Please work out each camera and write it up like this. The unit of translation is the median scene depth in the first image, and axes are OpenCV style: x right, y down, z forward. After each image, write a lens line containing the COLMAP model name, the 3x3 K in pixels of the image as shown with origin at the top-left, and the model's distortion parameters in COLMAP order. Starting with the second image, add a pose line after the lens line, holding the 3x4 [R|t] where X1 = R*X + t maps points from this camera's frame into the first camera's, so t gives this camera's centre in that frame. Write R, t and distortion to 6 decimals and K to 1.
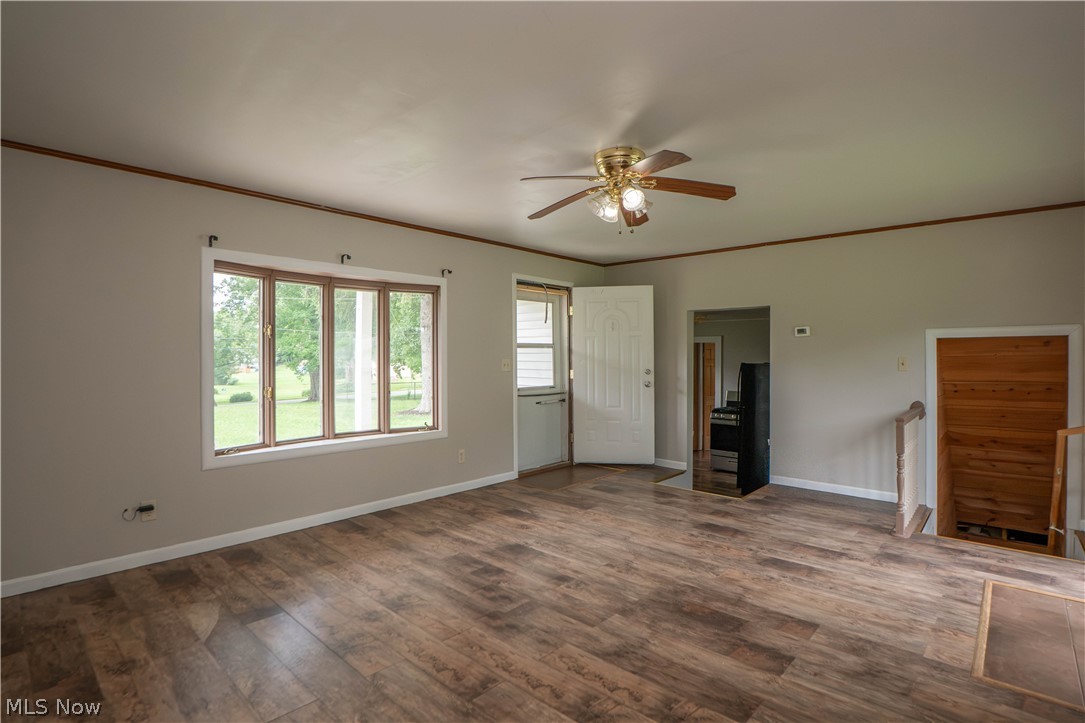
lens RADIAL K [[550.0, 0, 519.8], [0, 550.0, 361.8], [0, 0, 1]] dist [-0.035311, 0.000259]
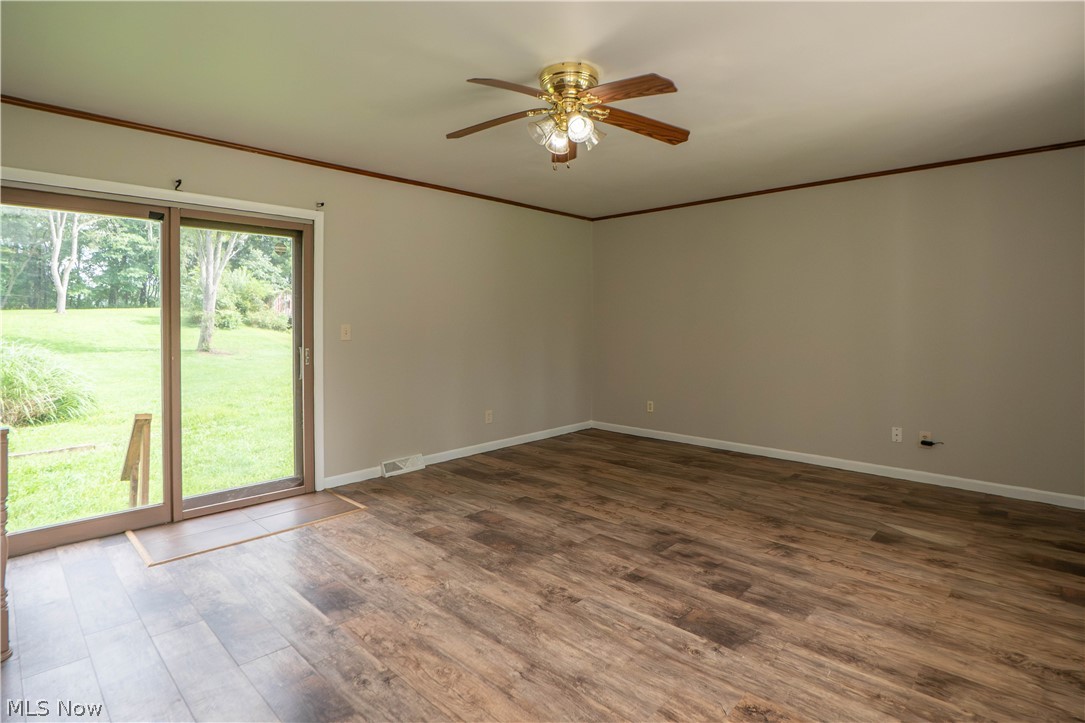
lens RADIAL K [[542.8, 0, 527.3], [0, 542.8, 331.2], [0, 0, 1]] dist [-0.033274, 0.000233]
pose [[-0.999950, -0.002017, 0.009813, 0.216790], [-0.001763, 0.999666, 0.025770, -0.002484], [-0.009861, 0.025752, -0.999620, 1.678729]]
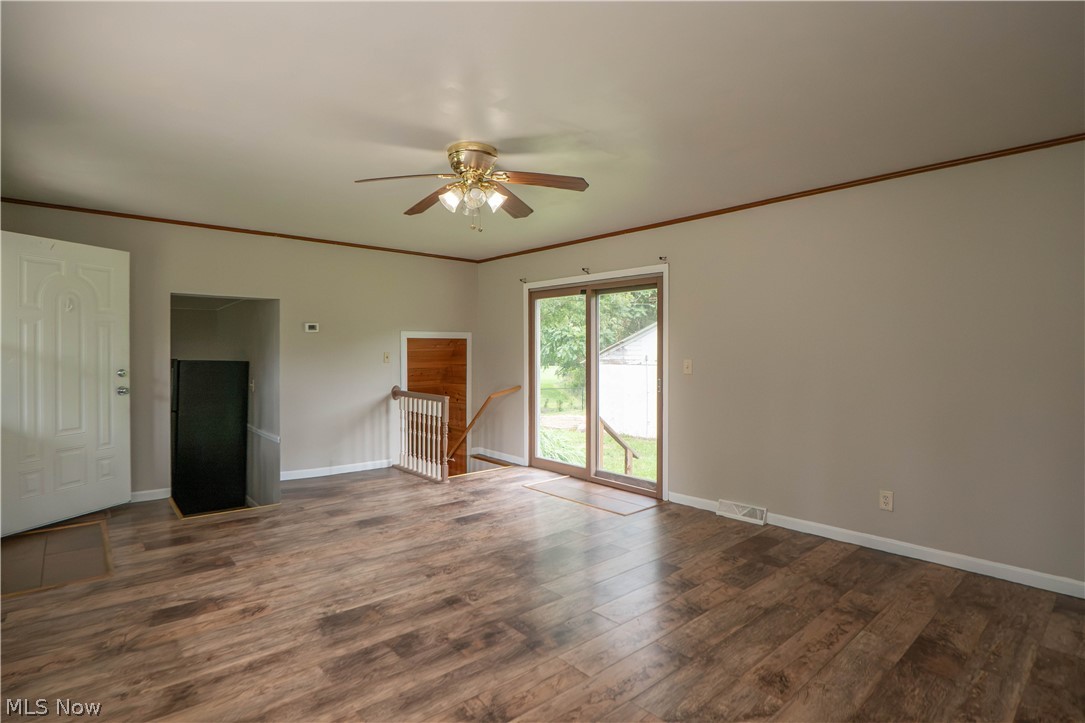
lens RADIAL K [[541.0, 0, 542.5], [0, 541.0, 361.5], [0, 0, 1]] dist [-0.031747, 0.000556]
pose [[0.079318, -0.017292, 0.996699, -0.716737], [0.008425, 0.999825, 0.016676, -0.006354], [-0.996814, 0.007074, 0.079450, 0.722047]]
